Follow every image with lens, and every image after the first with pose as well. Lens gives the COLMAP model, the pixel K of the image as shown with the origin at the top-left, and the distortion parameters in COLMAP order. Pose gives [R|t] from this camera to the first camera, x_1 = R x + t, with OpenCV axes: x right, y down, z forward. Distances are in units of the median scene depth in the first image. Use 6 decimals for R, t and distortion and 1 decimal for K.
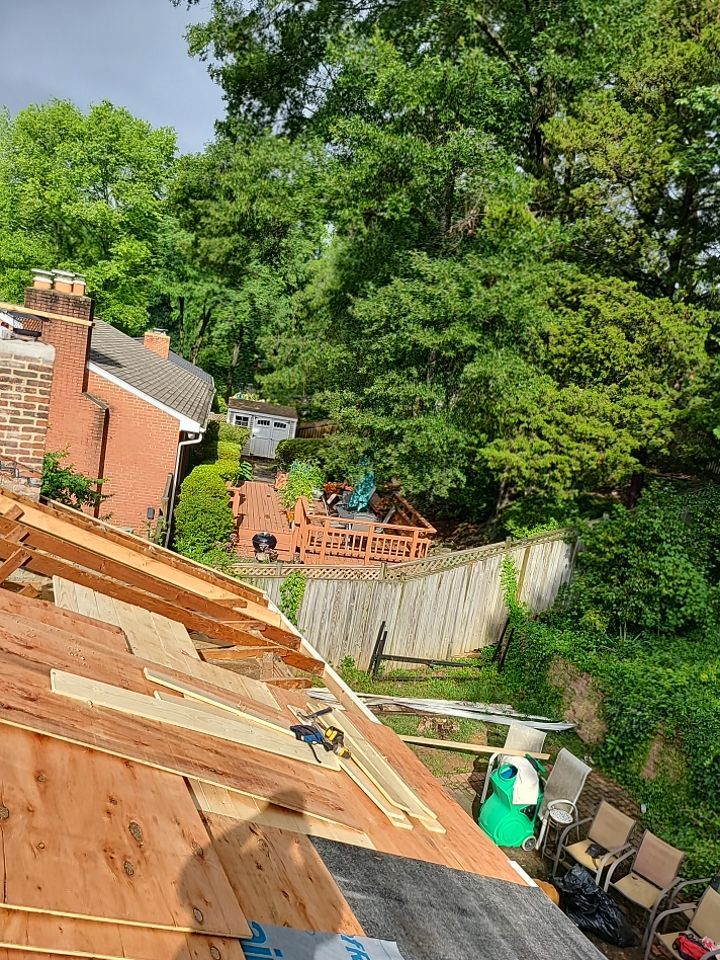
lens RADIAL K [[710.4, 0, 348.2], [0, 710.4, 492.5], [0, 0, 1]] dist [0.040000, -0.008765]
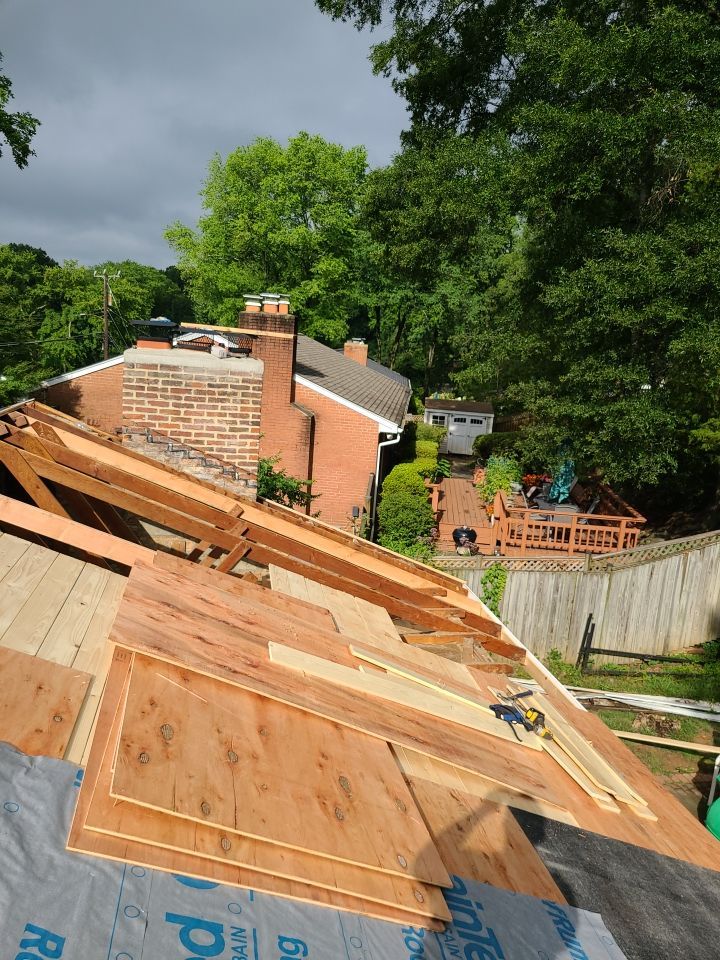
lens RADIAL K [[703.4, 0, 371.4], [0, 703.4, 490.0], [0, 0, 1]] dist [0.047310, -0.032987]
pose [[0.967862, -0.045355, -0.247357, 0.006419], [0.045028, 0.998961, -0.006981, 0.005921], [0.247417, -0.004381, 0.968899, -0.007914]]
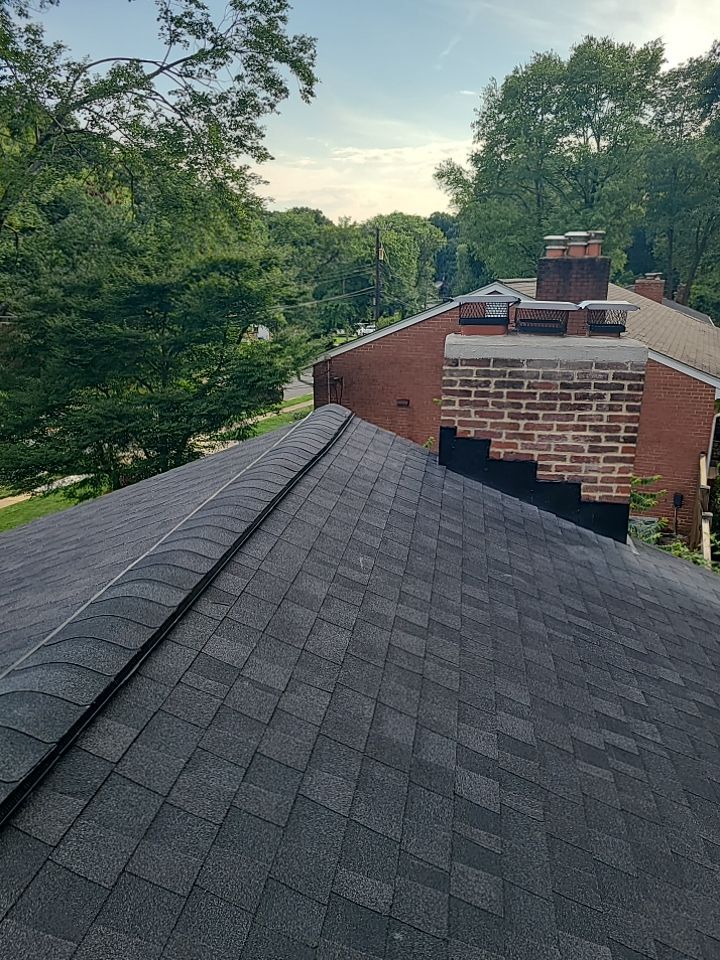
lens RADIAL K [[710.4, 0, 348.2], [0, 710.4, 492.5], [0, 0, 1]] dist [0.040000, -0.008765]
pose [[0.801907, 0.008887, -0.597383, -0.113380], [0.029971, 0.998032, 0.055080, -0.053205], [0.596697, -0.062073, 0.800062, 0.119669]]
